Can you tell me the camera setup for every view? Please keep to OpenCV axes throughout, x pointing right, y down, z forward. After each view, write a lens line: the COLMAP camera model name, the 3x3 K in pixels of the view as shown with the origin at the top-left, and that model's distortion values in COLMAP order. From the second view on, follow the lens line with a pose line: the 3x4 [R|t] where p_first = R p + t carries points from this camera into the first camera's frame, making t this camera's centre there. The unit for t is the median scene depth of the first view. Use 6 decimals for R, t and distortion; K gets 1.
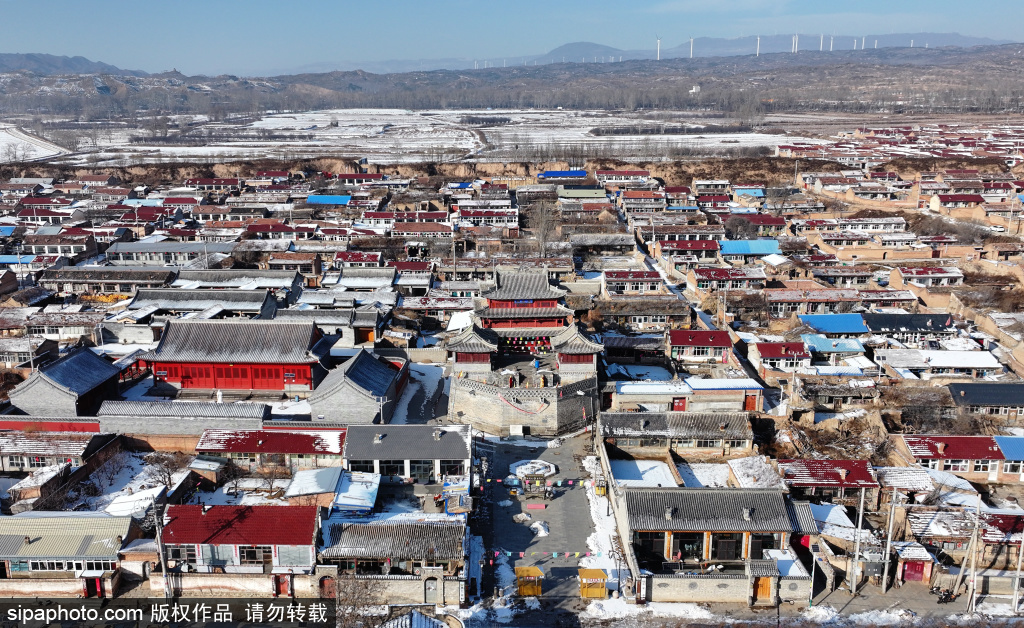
lens RADIAL K [[866.0, 0, 509.3], [0, 866.0, 313.5], [0, 0, 1]] dist [0.007351, 0.000445]
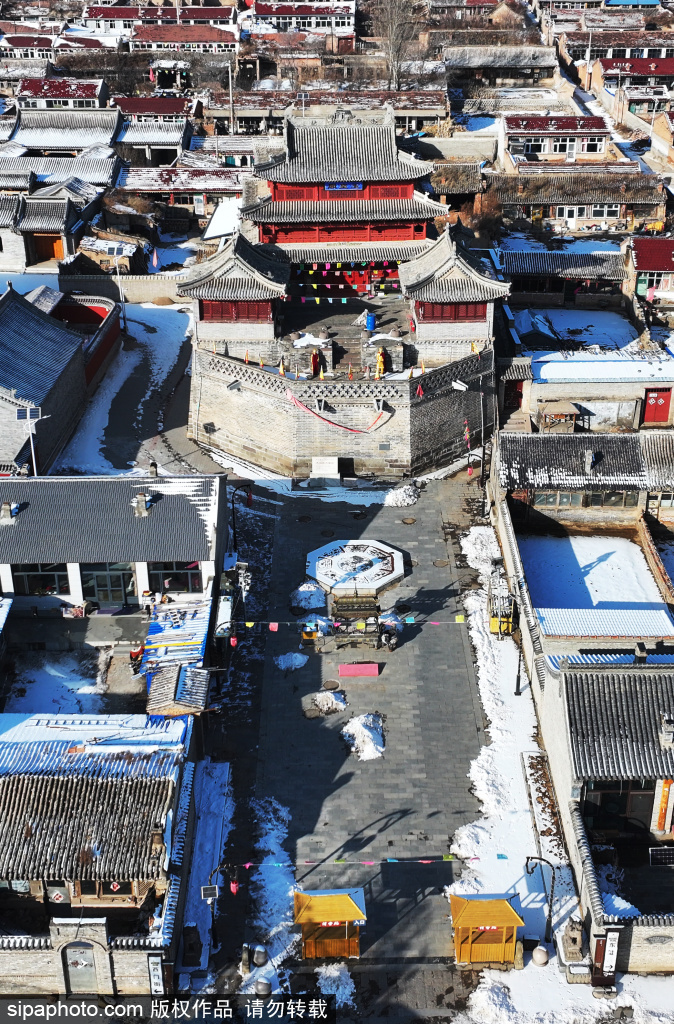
lens RADIAL K [[1213.7, 0, 368.3], [0, 1213.7, 489.3], [0, 0, 1]] dist [0.010150, 0.000000]
pose [[0.999927, -0.003499, 0.011574, 0.023153], [0.000488, 0.968118, 0.250494, -0.021344], [-0.012081, -0.250470, 0.968049, 0.325667]]
